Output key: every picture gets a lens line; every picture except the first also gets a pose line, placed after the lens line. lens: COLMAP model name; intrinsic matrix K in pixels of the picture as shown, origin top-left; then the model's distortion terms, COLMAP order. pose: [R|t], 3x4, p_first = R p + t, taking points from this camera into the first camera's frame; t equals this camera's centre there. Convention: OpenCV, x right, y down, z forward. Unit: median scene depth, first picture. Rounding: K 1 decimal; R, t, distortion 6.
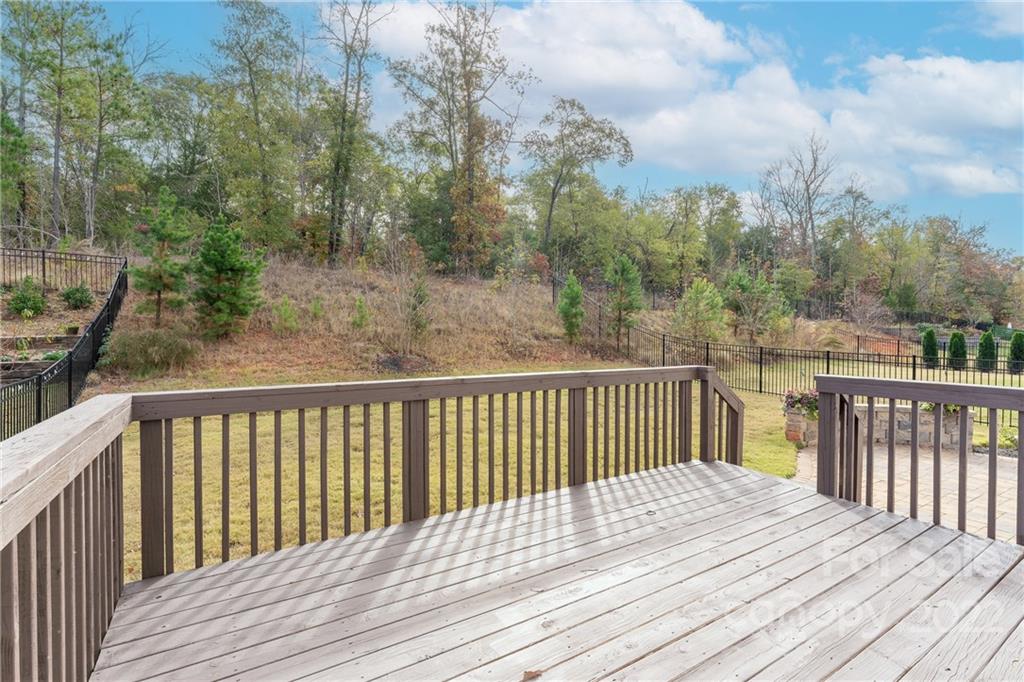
lens RADIAL K [[463.2, 0, 512.5], [0, 463.2, 340.7], [0, 0, 1]] dist [-0.003217, 0.000668]
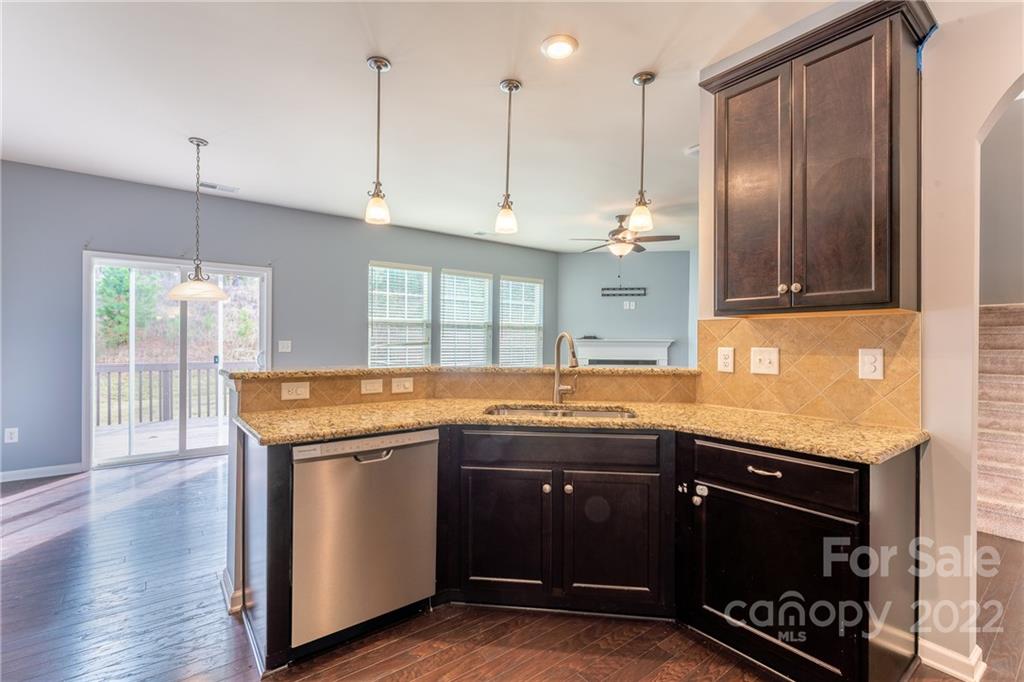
lens RADIAL K [[463.2, 0, 511.3], [0, 463.2, 339.2], [0, 0, 1]] dist [-0.003217, 0.000668]
pose [[0.995083, -0.000585, 0.099038, 0.261860], [0.002166, 0.999872, -0.015860, 0.001005], [-0.099016, 0.015997, 0.994957, -0.311794]]
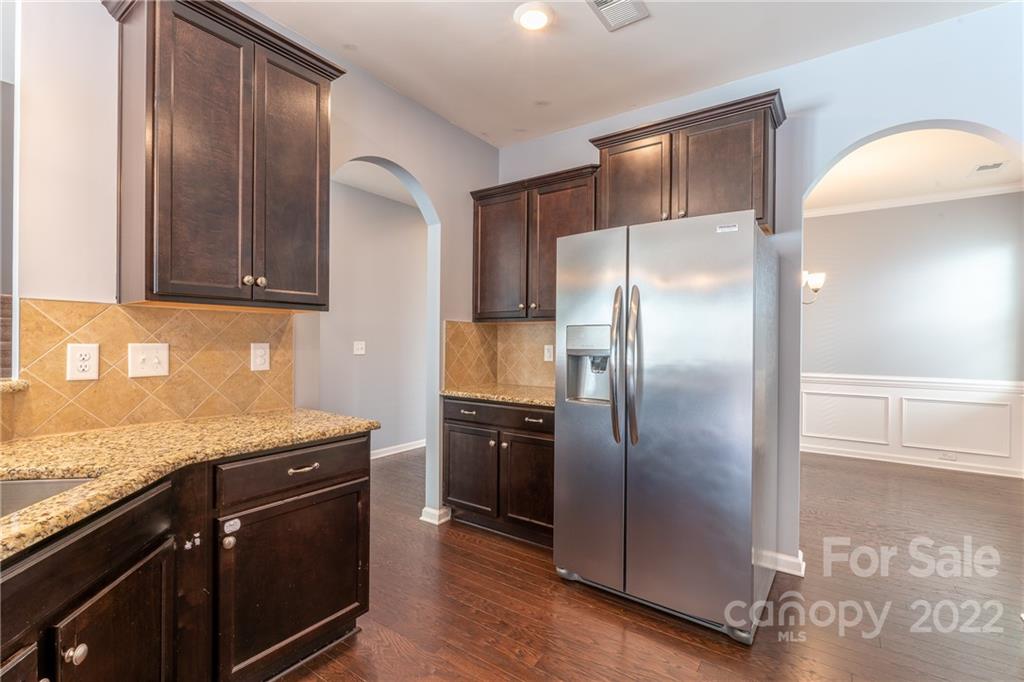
lens RADIAL K [[463.2, 0, 506.7], [0, 463.2, 340.0], [0, 0, 1]] dist [-0.003217, 0.000668]
pose [[-0.379167, -0.006521, 0.925305, 0.216640], [0.001830, 0.999968, 0.007797, -0.000007], [-0.925326, 0.004649, -0.379143, -0.216511]]
